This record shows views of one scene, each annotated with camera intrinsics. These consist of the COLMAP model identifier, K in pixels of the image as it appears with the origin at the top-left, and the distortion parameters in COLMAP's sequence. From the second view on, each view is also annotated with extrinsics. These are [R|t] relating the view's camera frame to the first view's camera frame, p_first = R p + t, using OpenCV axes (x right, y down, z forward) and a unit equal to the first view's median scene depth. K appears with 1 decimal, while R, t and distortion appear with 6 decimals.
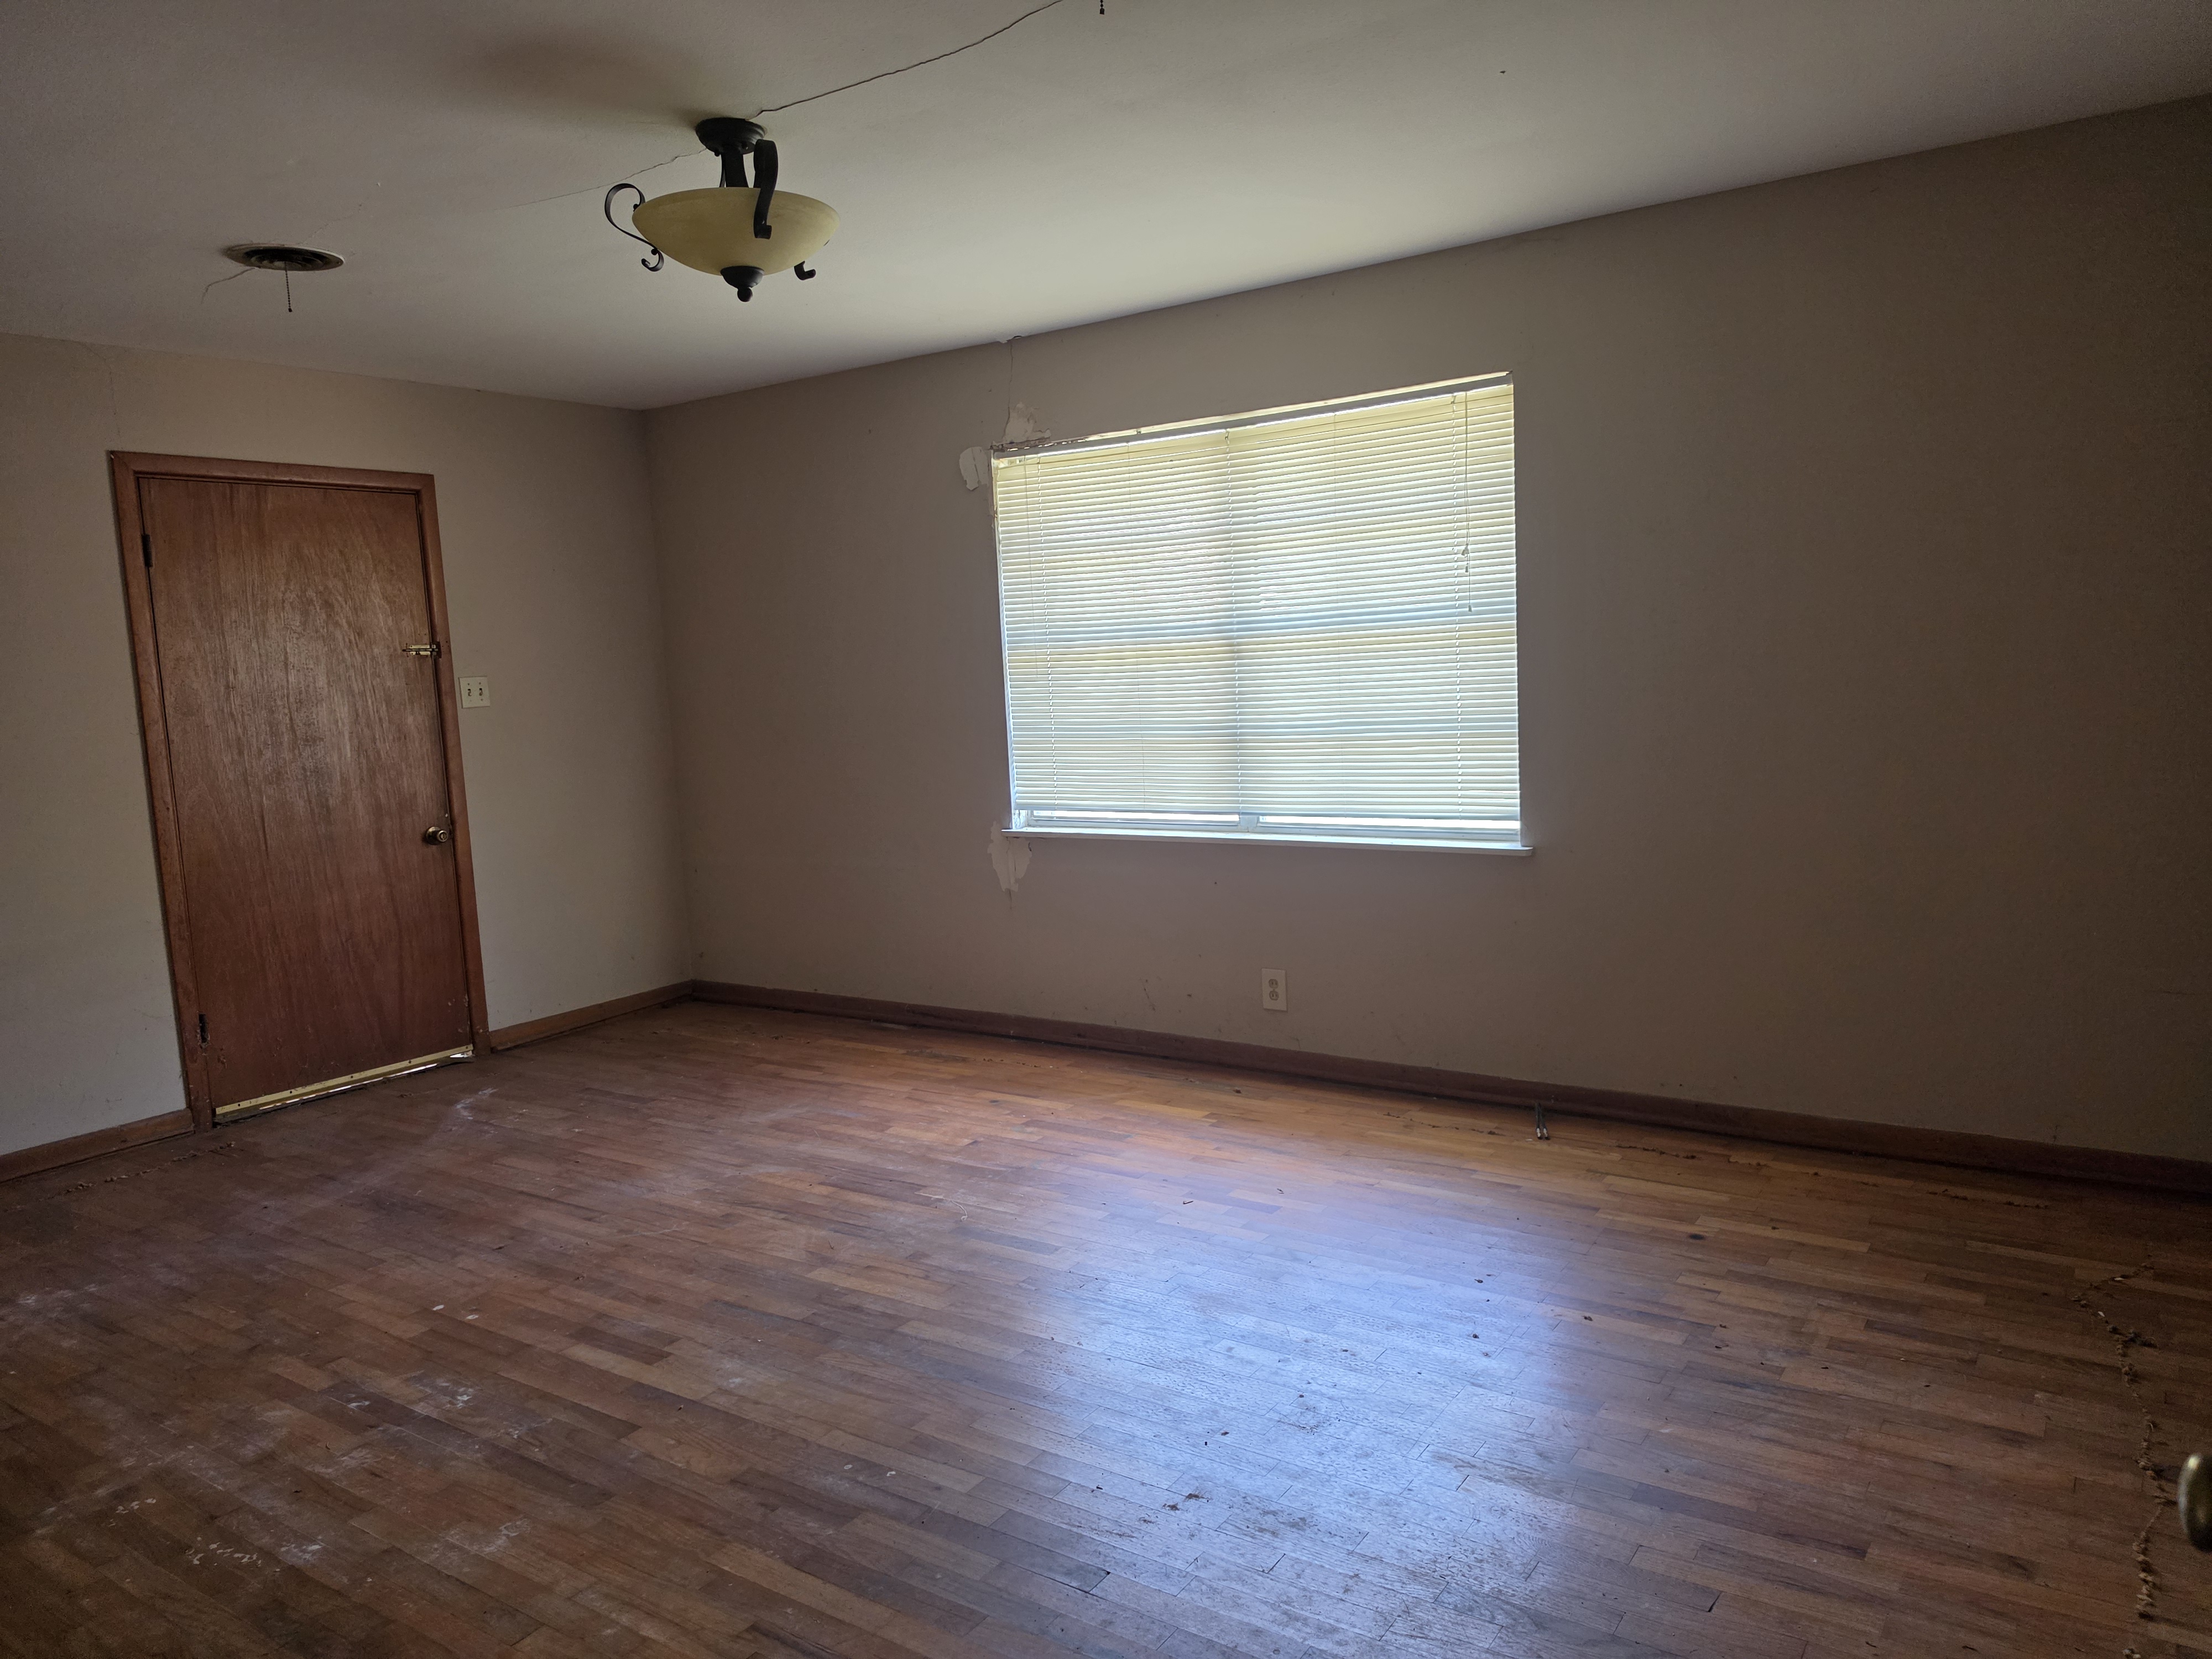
lens RADIAL K [[1523.8, 0, 1092.1], [0, 1523.8, 820.6], [0, 0, 1]] dist [0.105794, -0.154169]
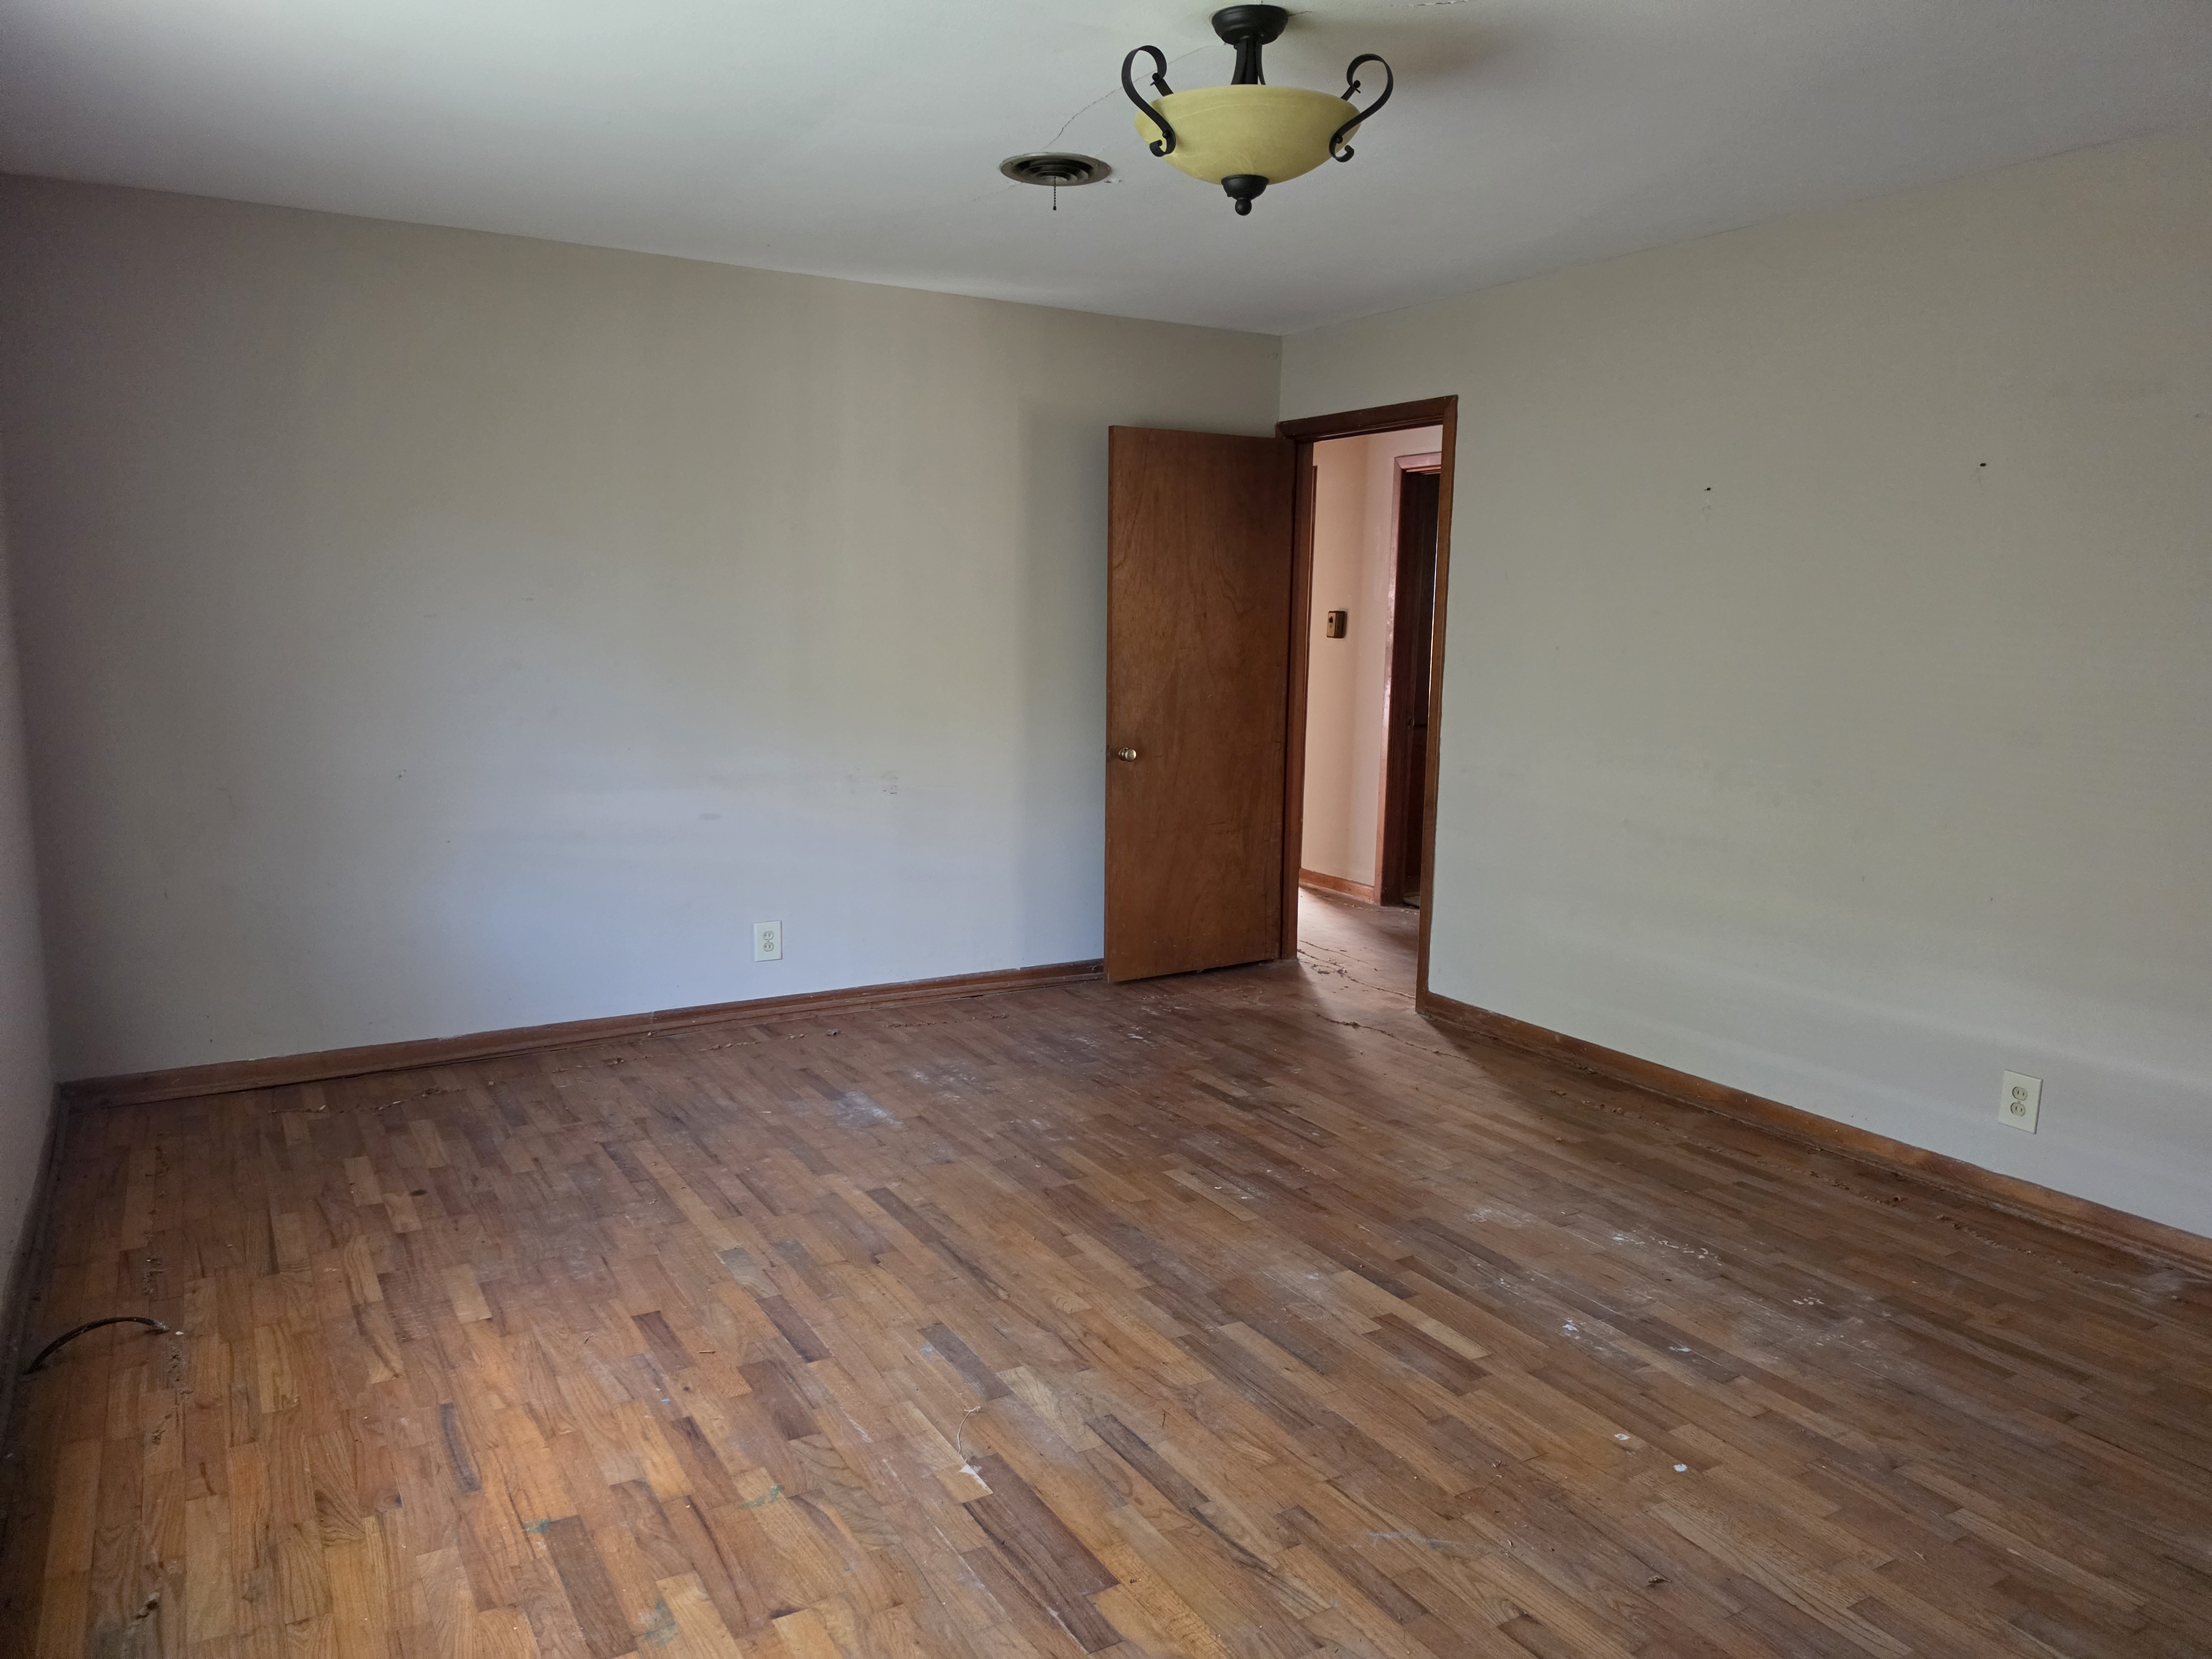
lens RADIAL K [[1523.8, 0, 1092.1], [0, 1523.8, 820.6], [0, 0, 1]] dist [0.105794, -0.154169]
pose [[-0.908195, -0.020836, 0.418029, -0.516003], [0.073339, 0.975386, 0.207950, -0.183666], [-0.412072, 0.219517, -0.884313, 1.880136]]
